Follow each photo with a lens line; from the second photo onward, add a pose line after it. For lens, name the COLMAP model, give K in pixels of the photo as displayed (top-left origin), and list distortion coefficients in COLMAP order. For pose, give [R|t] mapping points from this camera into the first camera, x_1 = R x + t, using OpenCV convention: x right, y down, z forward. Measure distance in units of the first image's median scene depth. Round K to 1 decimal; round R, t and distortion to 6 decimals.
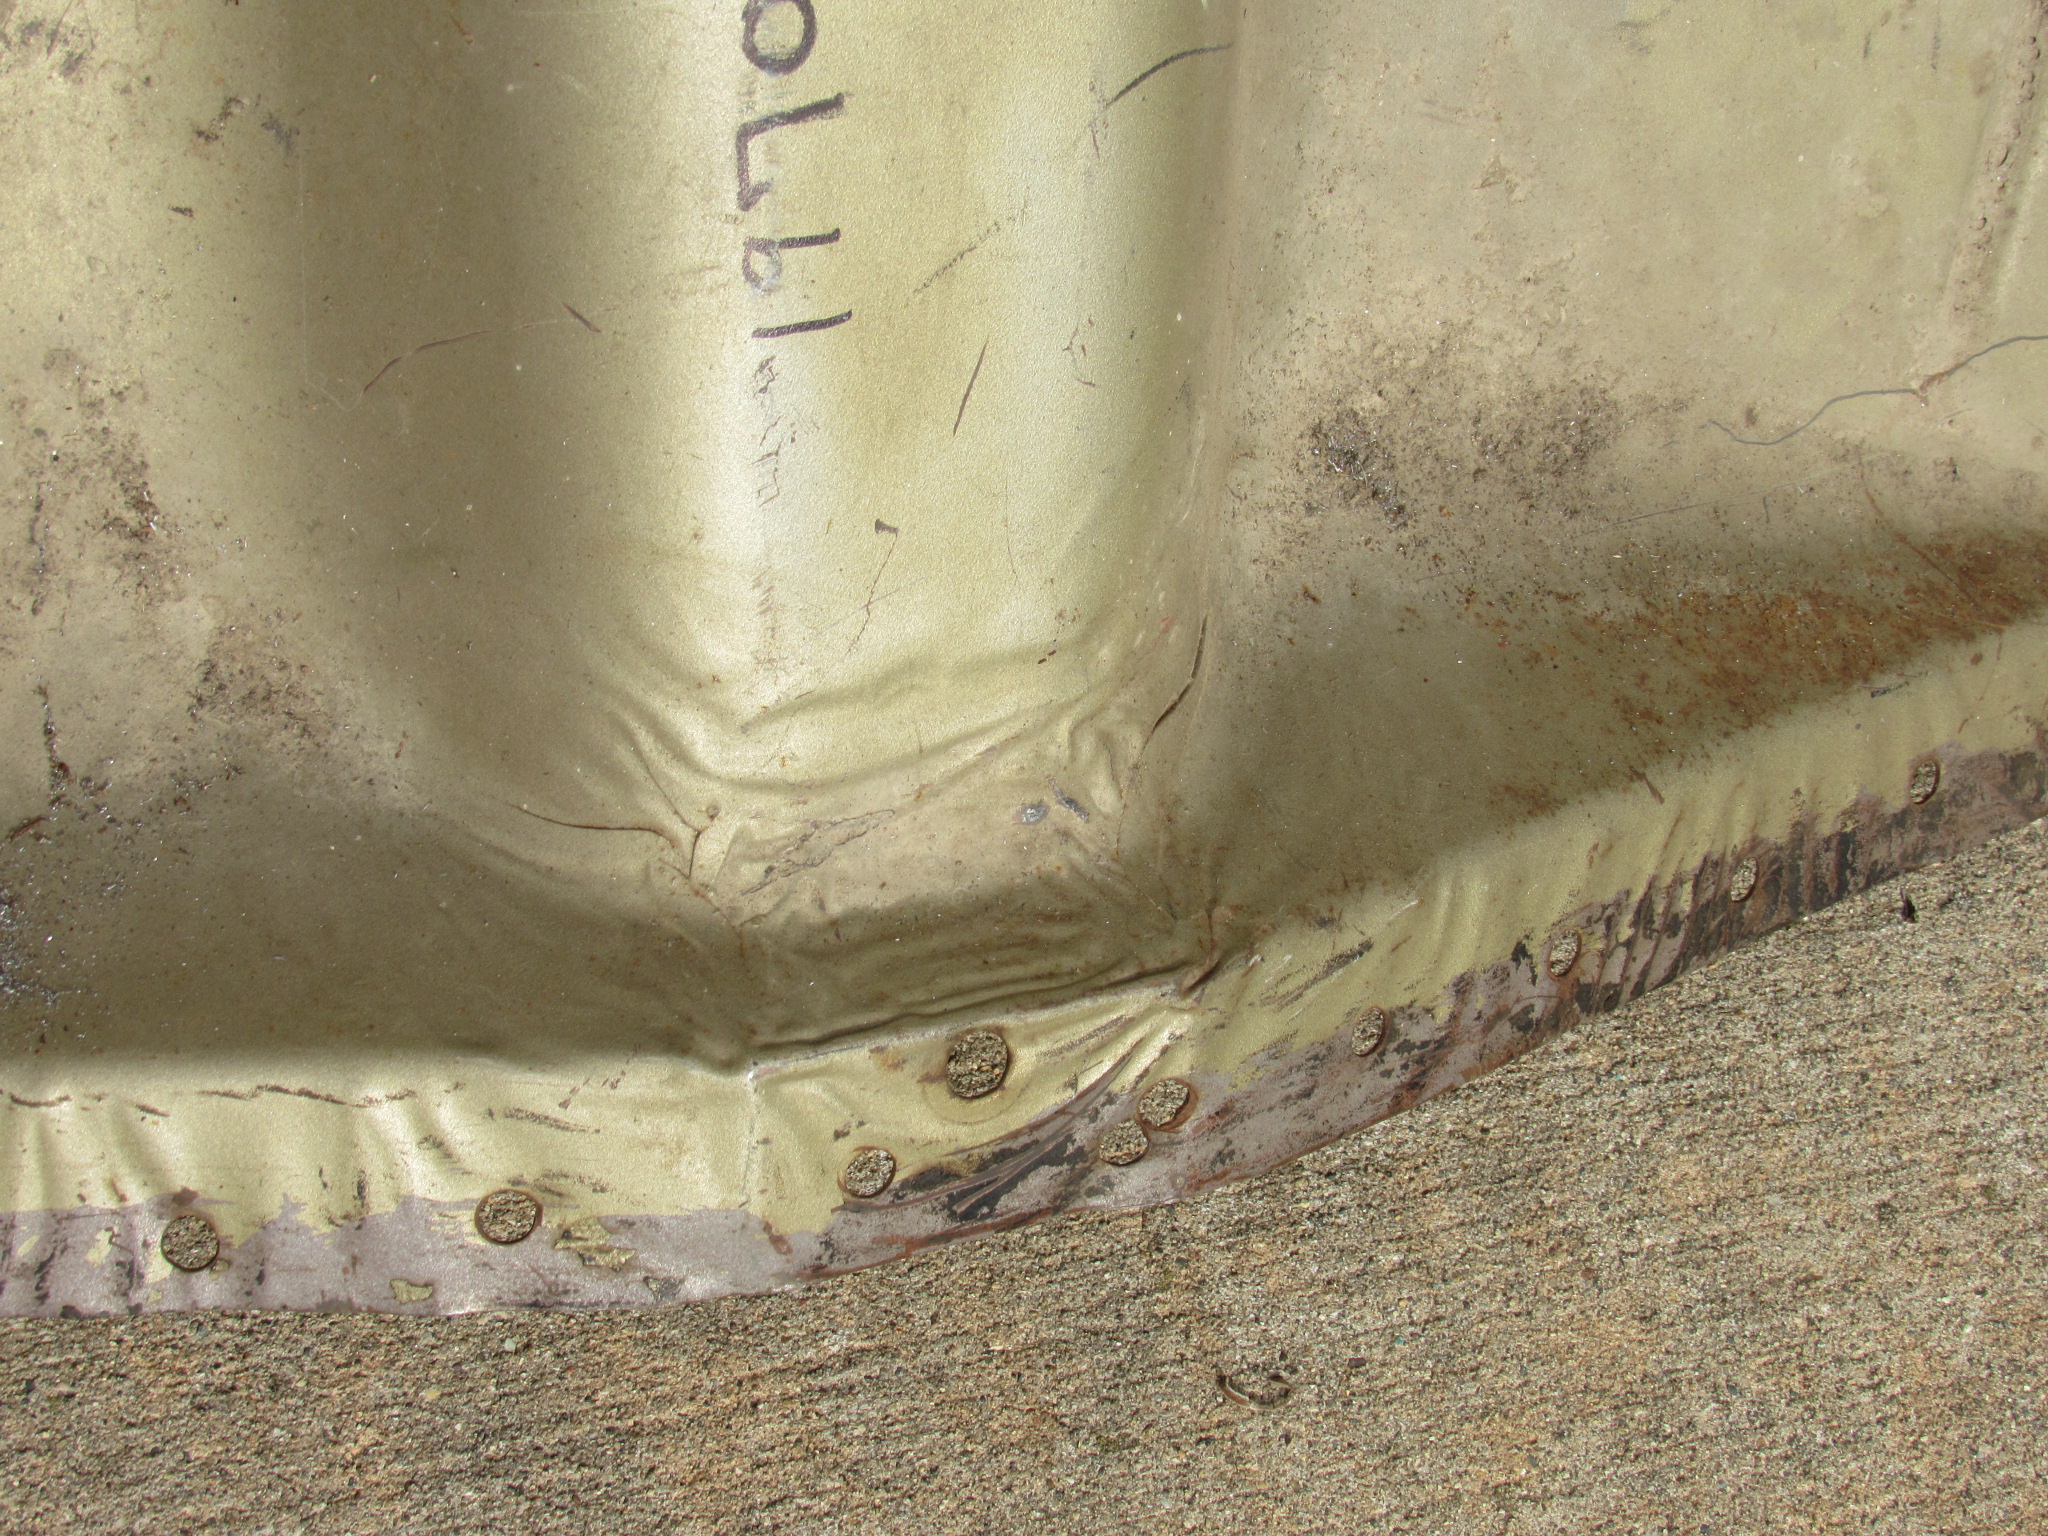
lens RADIAL K [[4270.2, 0, 962.5], [0, 4270.2, 801.2], [0, 0, 1]] dist [-0.108783, 0.000000]
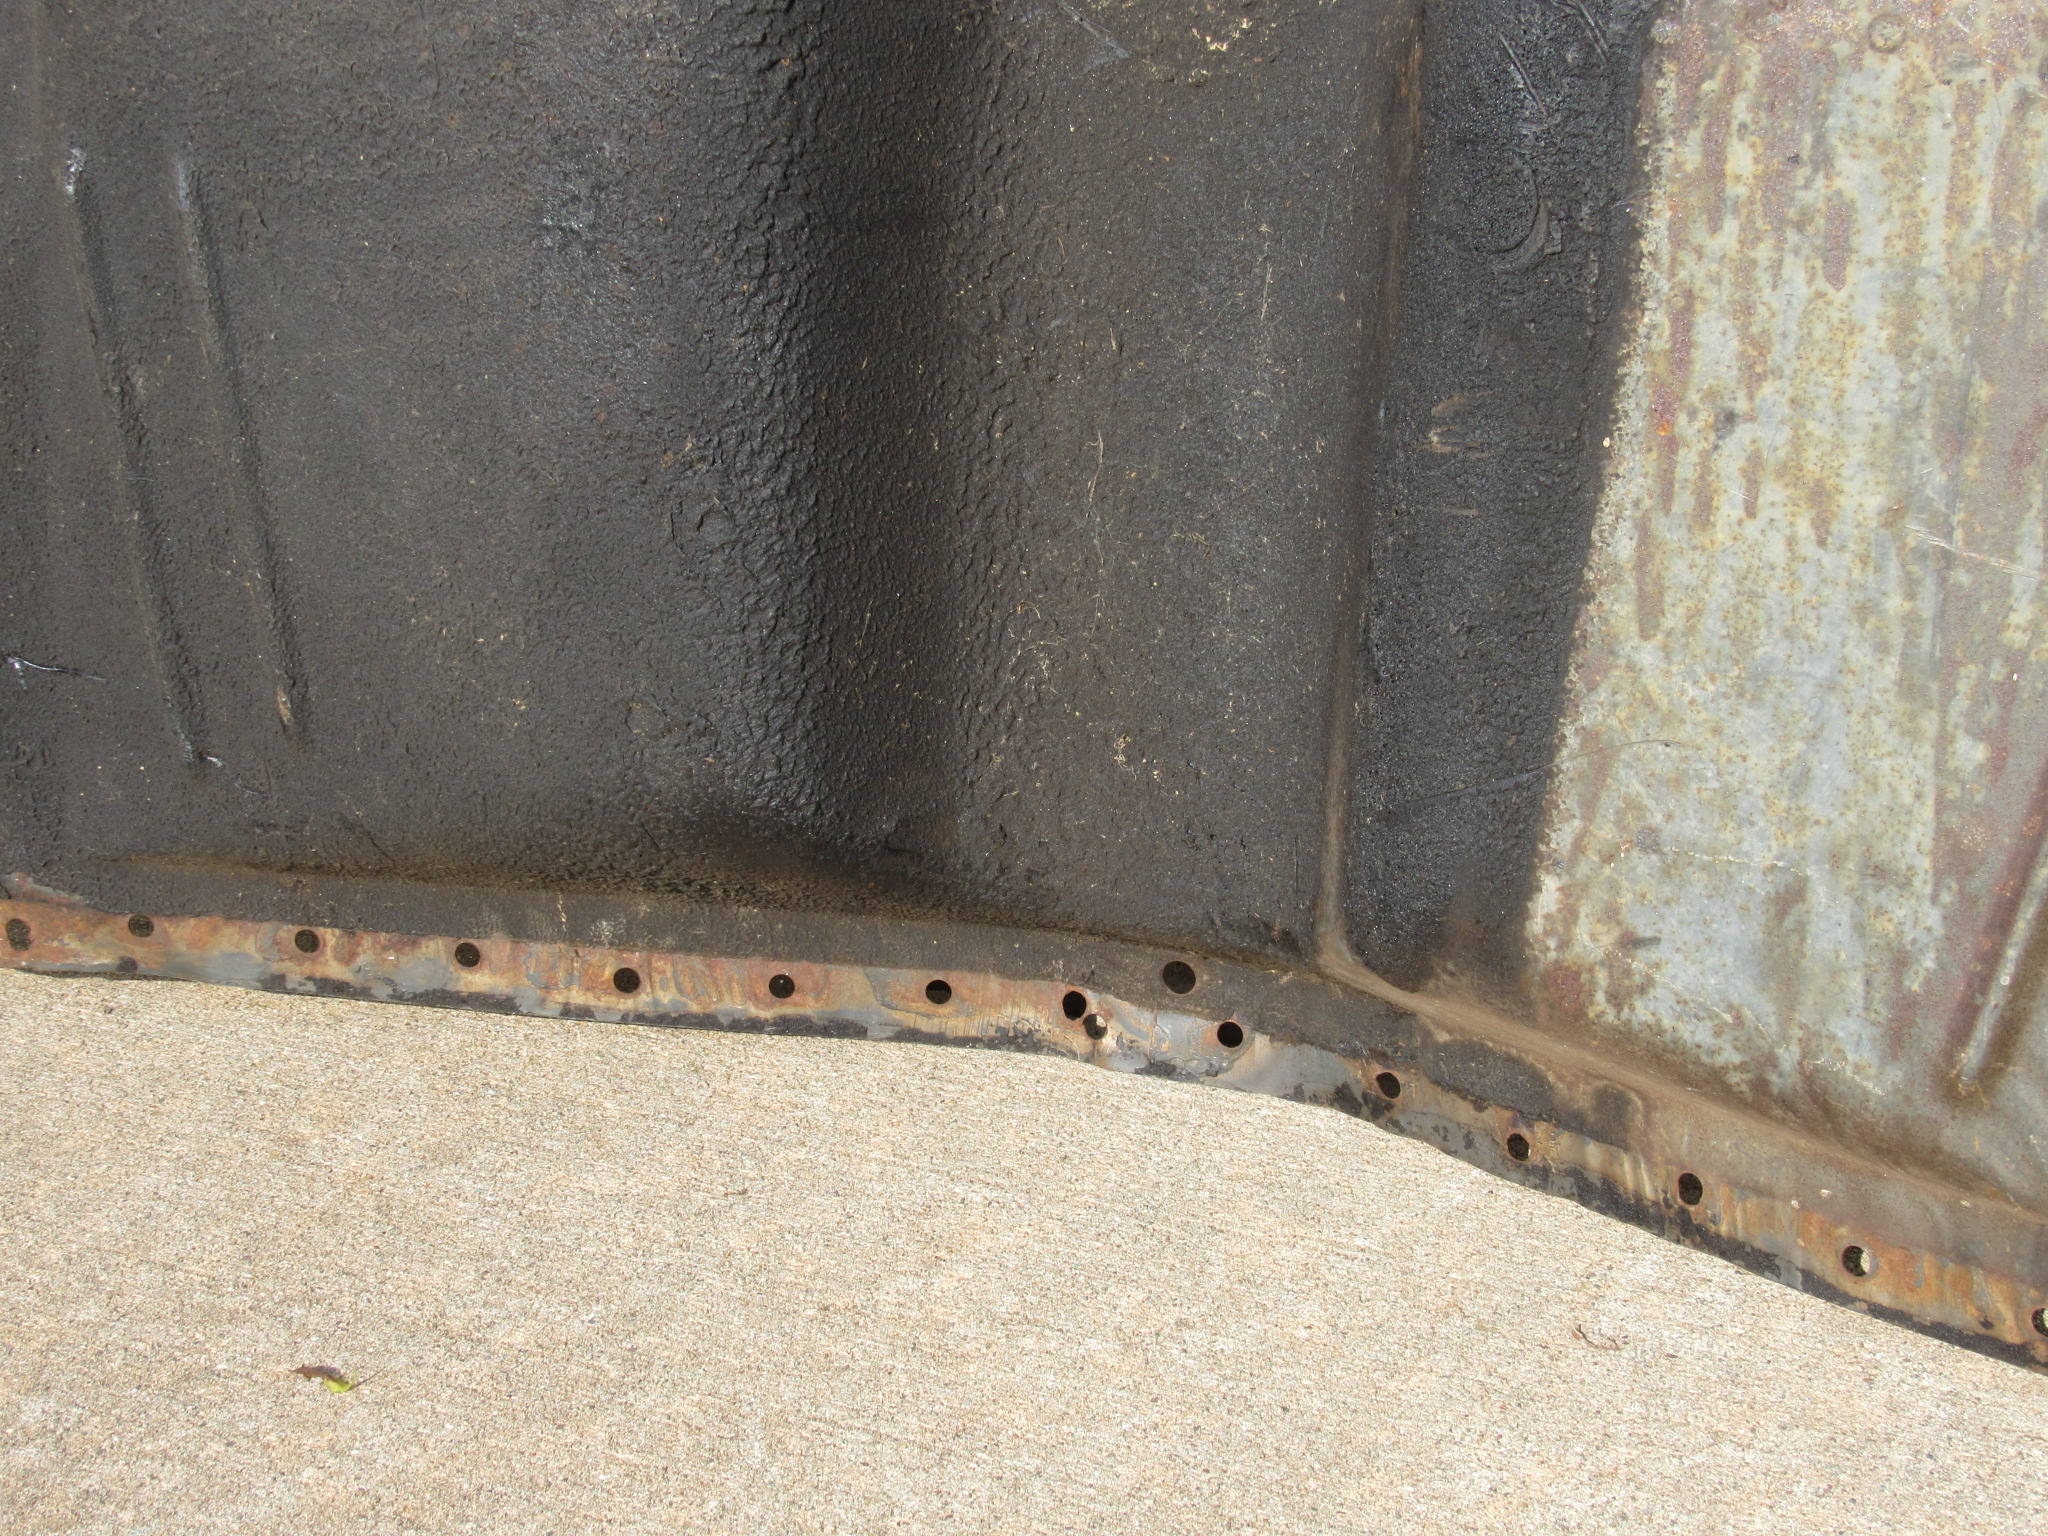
lens RADIAL K [[3060.2, 0, 1022.4], [0, 3060.2, 779.3], [0, 0, 1]] dist [-0.090654, 0.000000]
pose [[0.712433, -0.010003, -0.701669, 0.709374], [-0.473641, 0.730933, -0.491326, 0.642367], [0.517788, 0.682376, 0.516003, 0.211052]]
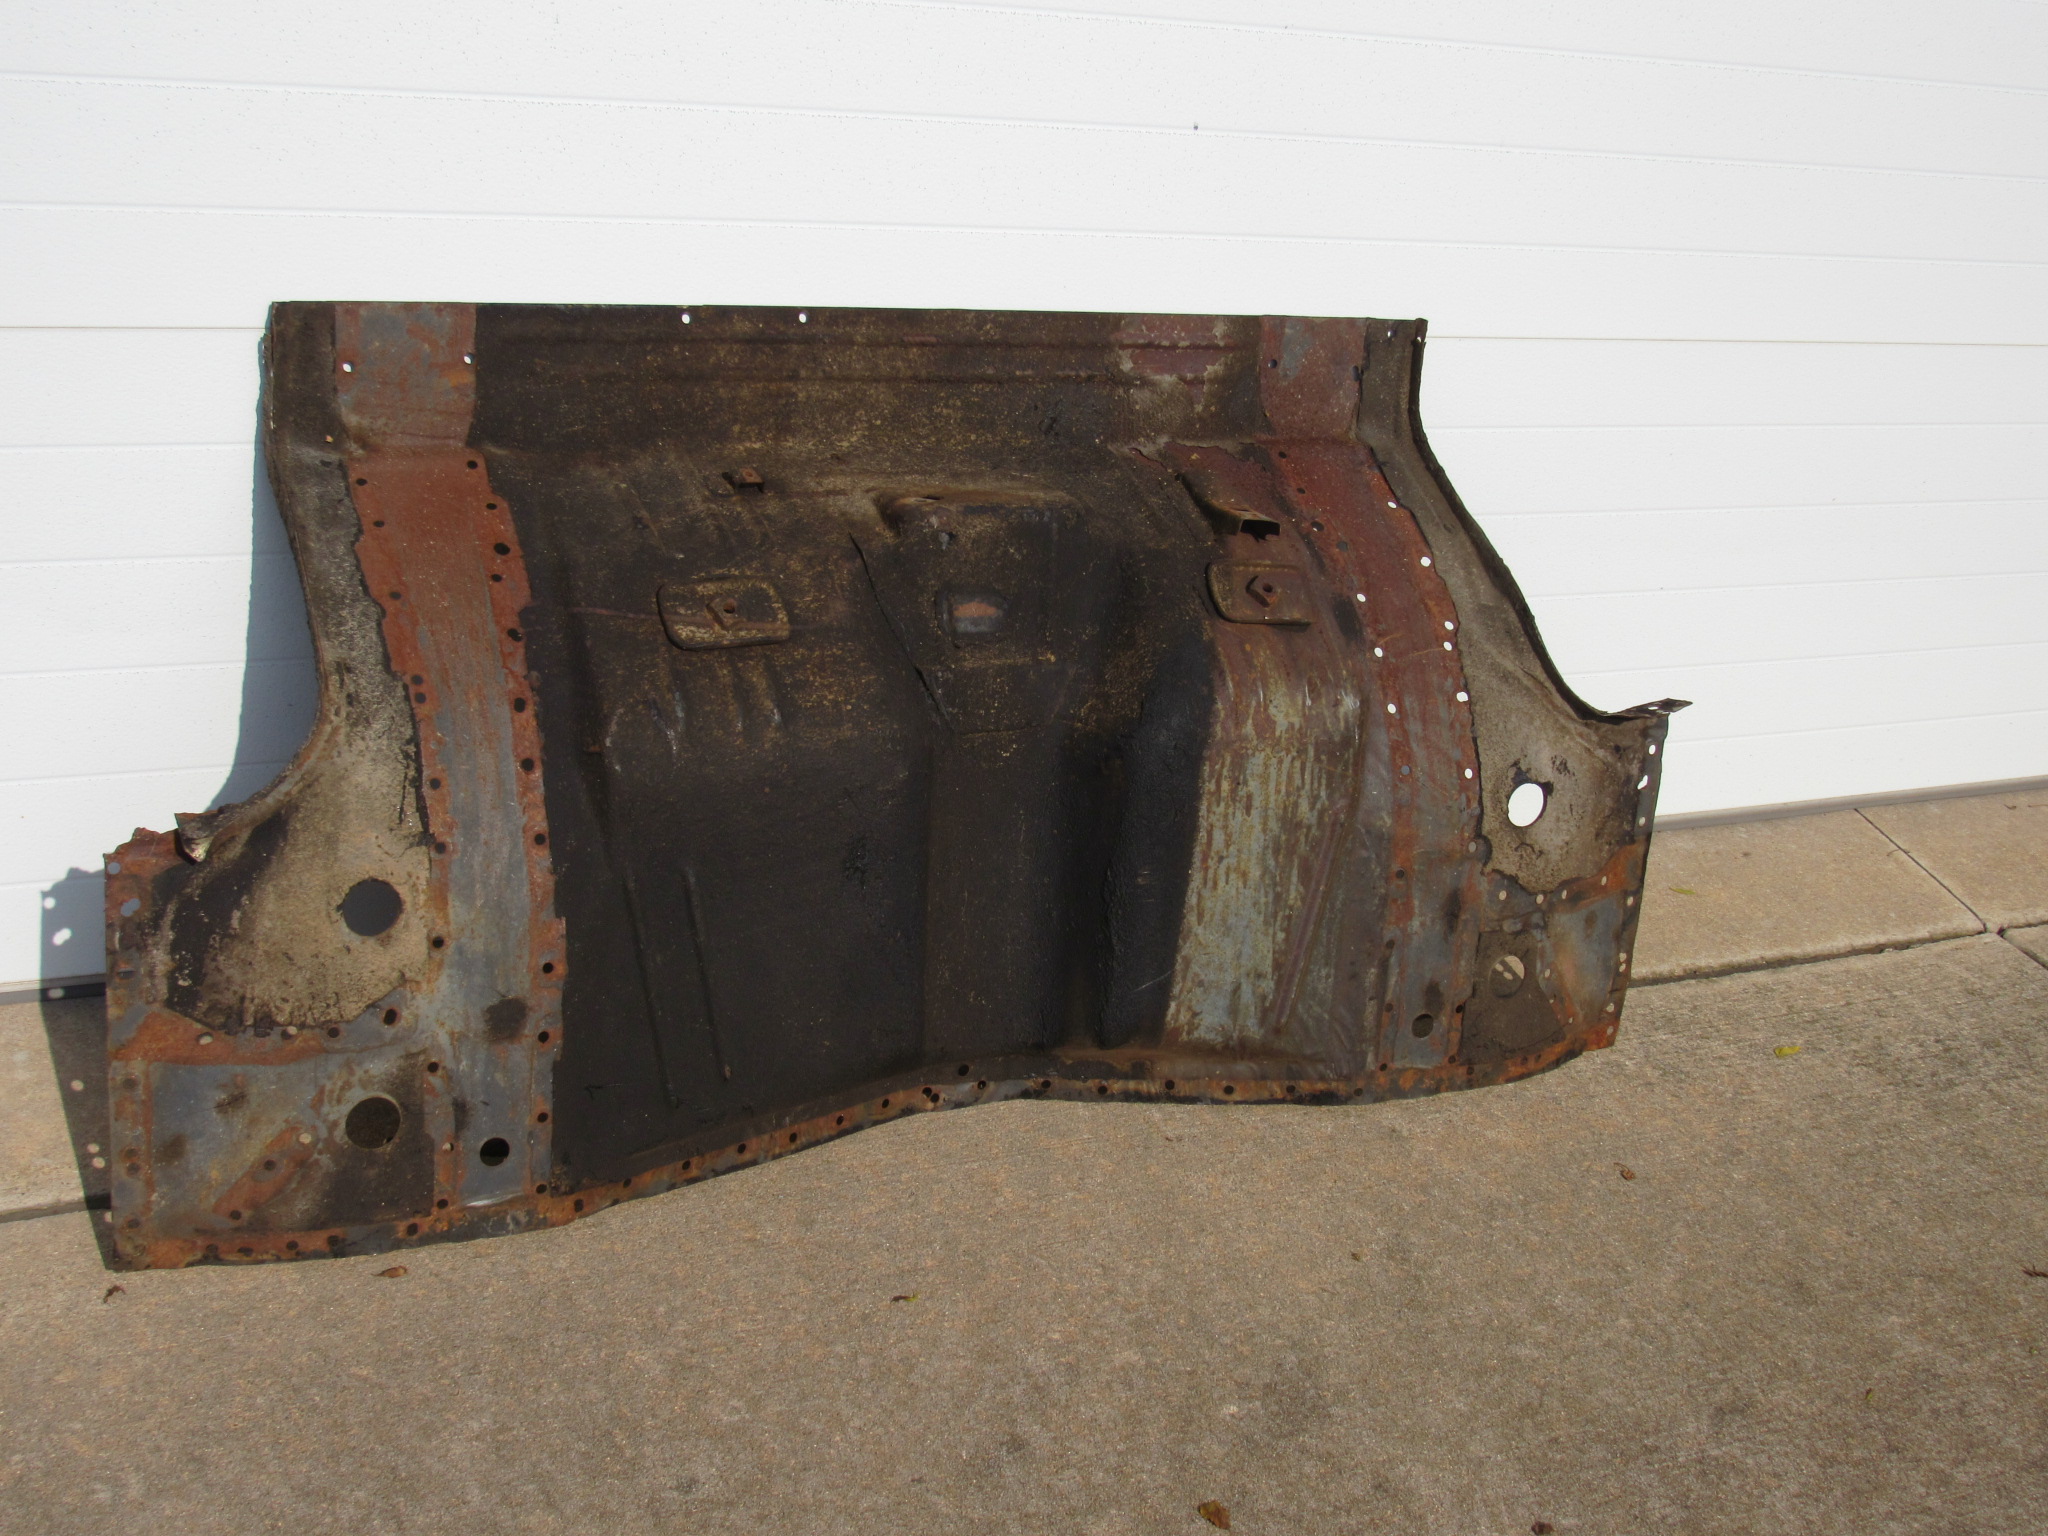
lens RADIAL K [[2628.1, 0, 1022.2], [0, 2628.1, 764.7], [0, 0, 1]] dist [-0.064156, 0.000000]
pose [[0.977397, -0.190108, 0.092493, -0.298722], [0.208118, 0.788230, -0.579120, 1.521587], [0.037189, 0.585279, 0.809978, -1.677886]]
